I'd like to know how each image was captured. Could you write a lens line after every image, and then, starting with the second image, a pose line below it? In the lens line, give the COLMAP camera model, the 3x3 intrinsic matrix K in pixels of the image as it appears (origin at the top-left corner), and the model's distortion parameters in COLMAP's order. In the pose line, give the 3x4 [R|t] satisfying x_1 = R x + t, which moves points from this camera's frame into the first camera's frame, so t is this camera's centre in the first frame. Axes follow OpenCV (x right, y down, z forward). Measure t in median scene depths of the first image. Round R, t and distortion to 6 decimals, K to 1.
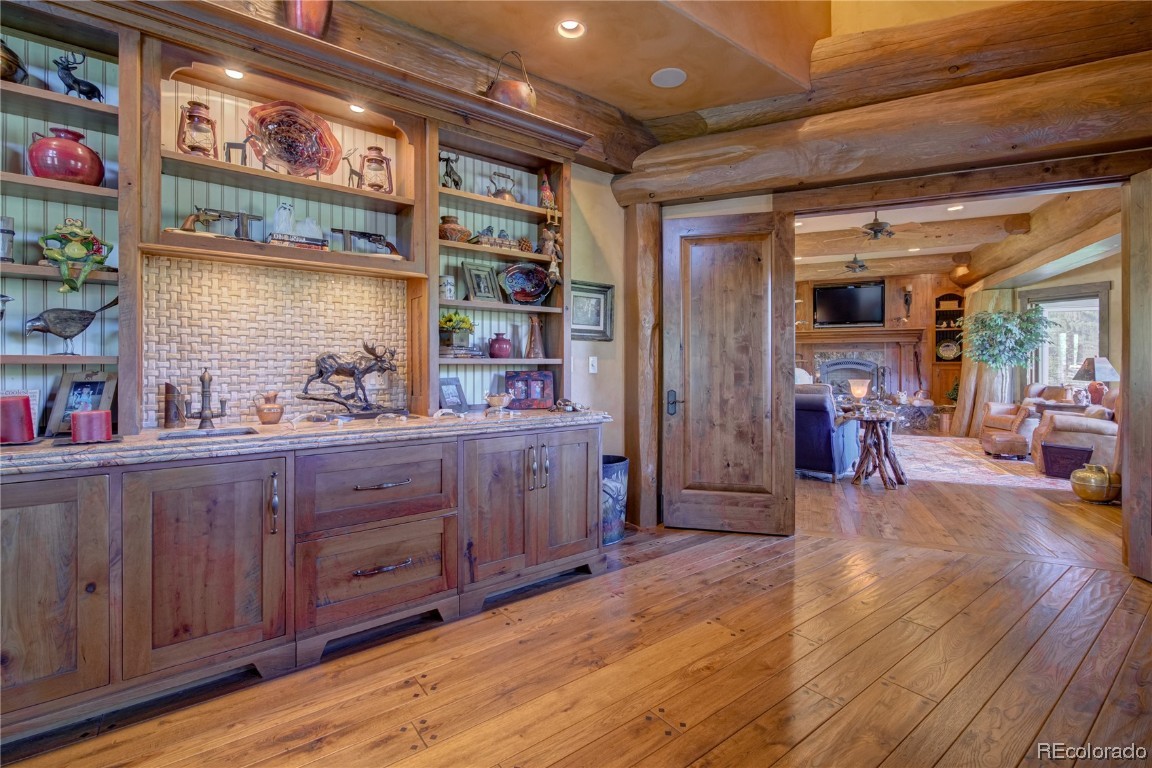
lens RADIAL K [[527.5, 0, 581.3], [0, 527.5, 372.1], [0, 0, 1]] dist [0.012383, 0.000787]
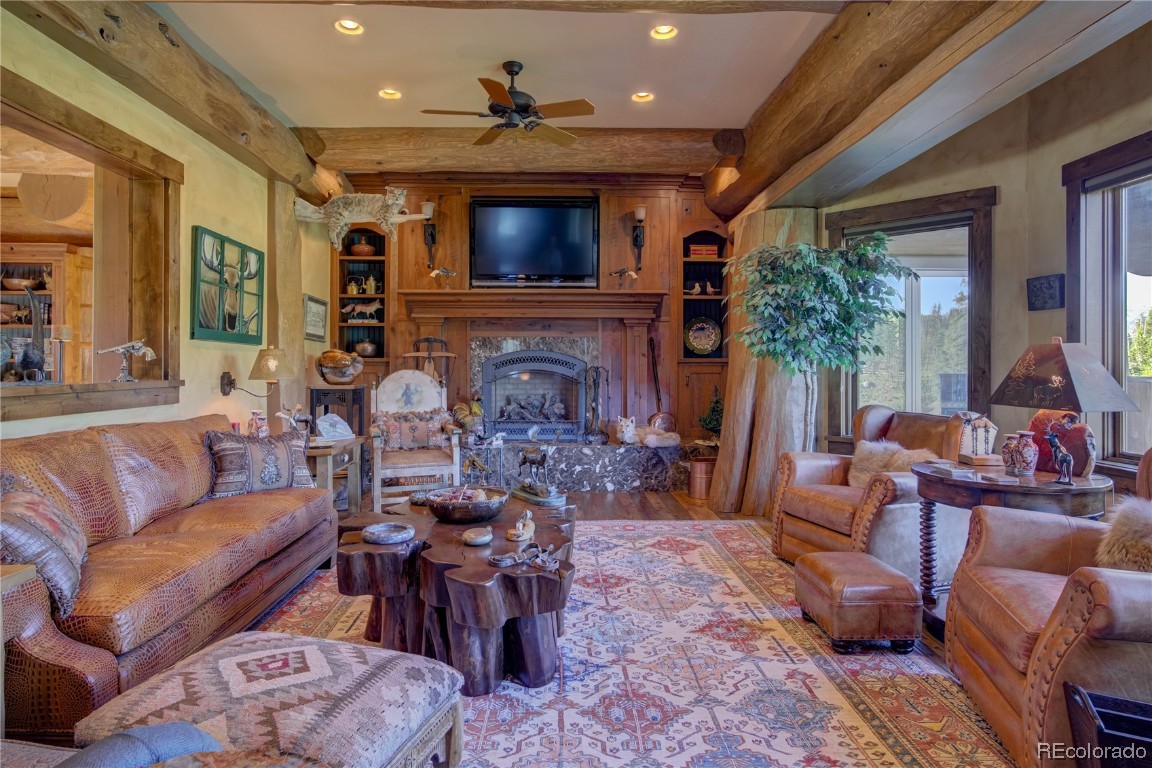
lens RADIAL K [[603.4, 0, 574.8], [0, 603.4, 378.6], [0, 0, 1]] dist [-0.001050, -0.000182]
pose [[0.915079, -0.003713, 0.403258, 0.341186], [0.000091, 0.999959, 0.009001, -0.004742], [-0.403276, -0.008200, 0.915042, 0.515531]]
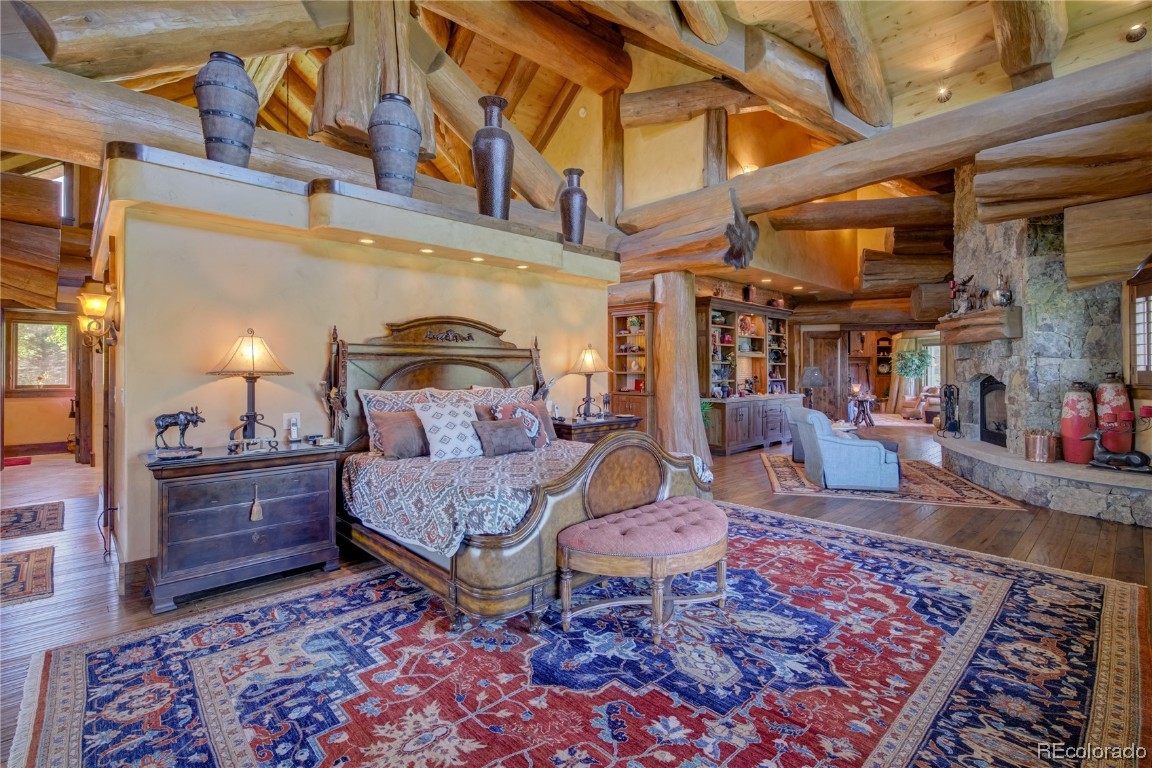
lens RADIAL K [[527.5, 0, 573.6], [0, 527.5, 378.7], [0, 0, 1]] dist [0.012383, 0.000787]
pose [[0.995059, -0.000356, 0.099285, -0.572777], [0.000093, 0.999996, 0.002648, -0.010608], [-0.099286, -0.002626, 0.995055, -0.736470]]
